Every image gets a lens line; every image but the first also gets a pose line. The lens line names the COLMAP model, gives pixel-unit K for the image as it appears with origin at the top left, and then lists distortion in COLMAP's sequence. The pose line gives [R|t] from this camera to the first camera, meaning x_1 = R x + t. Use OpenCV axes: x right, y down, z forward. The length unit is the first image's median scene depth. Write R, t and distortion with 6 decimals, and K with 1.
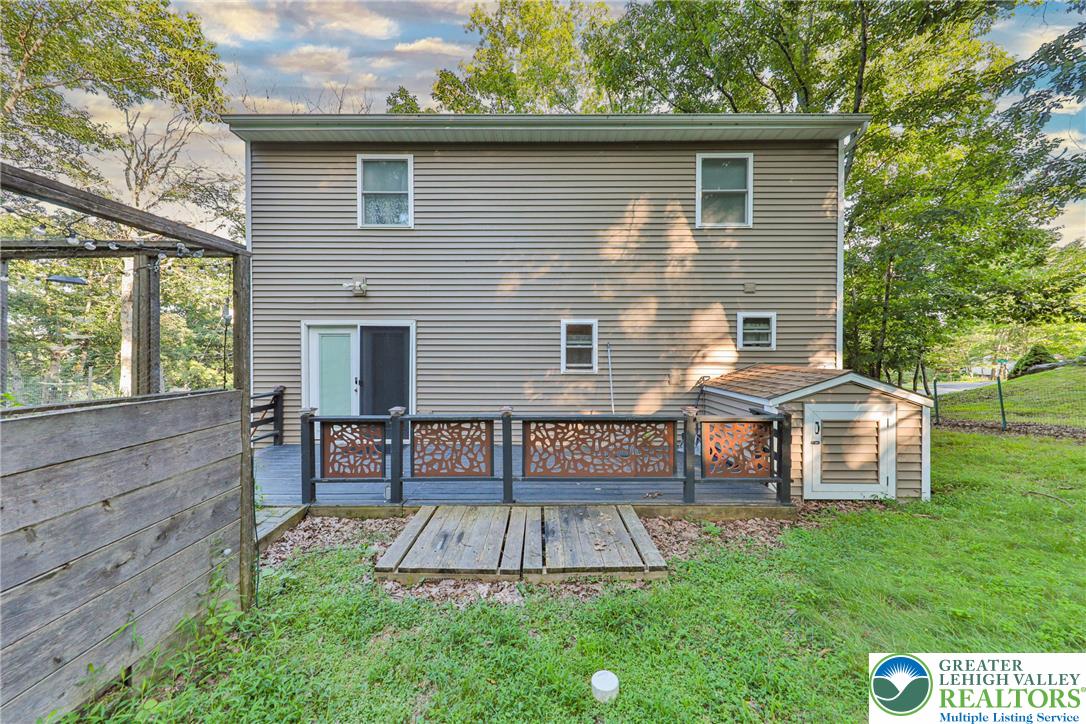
lens RADIAL K [[386.1, 0, 541.4], [0, 386.1, 351.0], [0, 0, 1]] dist [0.007664, -0.000052]
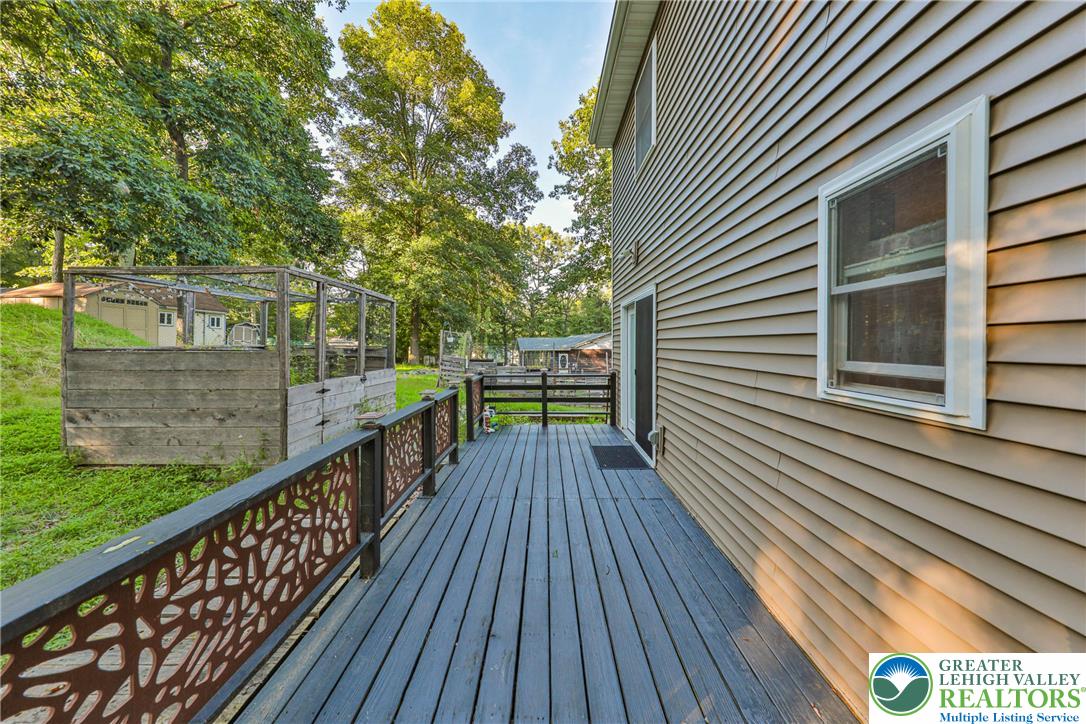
lens RADIAL K [[368.1, 0, 548.1], [0, 368.1, 346.3], [0, 0, 1]] dist [0.000833, 0.000021]
pose [[-0.007751, 0.007086, -0.999945, 0.303942], [-0.003502, 0.999969, 0.007113, 0.023007], [0.999964, 0.003557, -0.007725, 0.816870]]
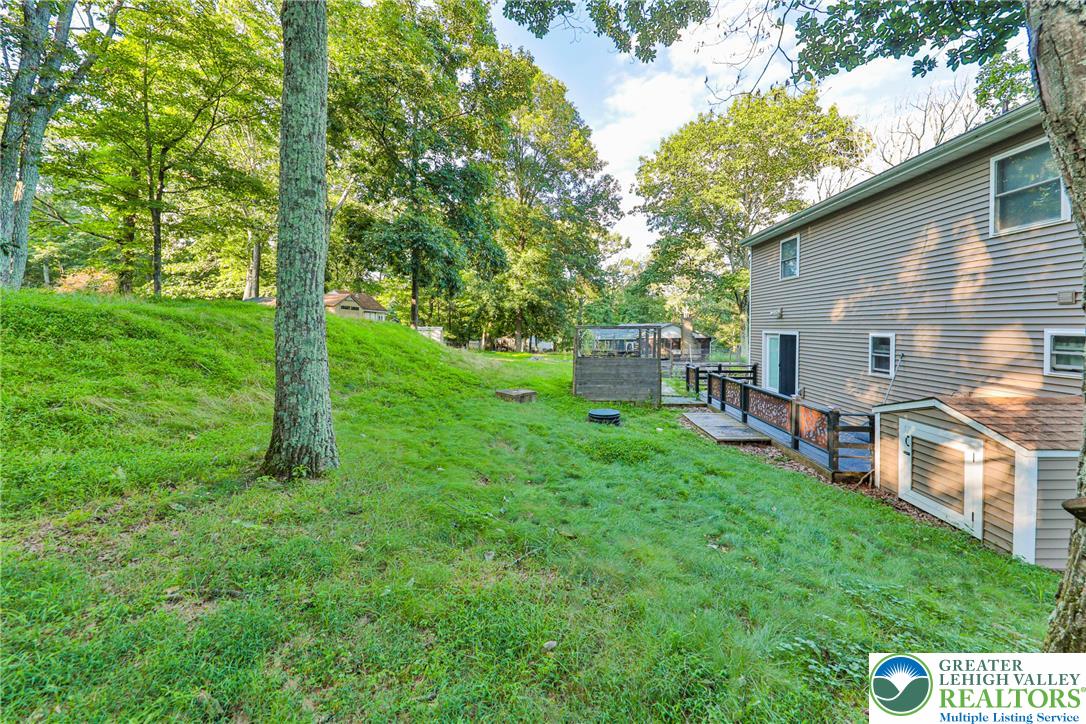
lens RADIAL K [[379.3, 0, 565.3], [0, 379.3, 332.1], [0, 0, 1]] dist [0.000360, 0.000024]
pose [[0.004498, 0.018983, -0.999810, 1.315845], [-0.006683, 0.999798, 0.018953, -0.101831], [0.999968, 0.006596, 0.004624, -0.024706]]
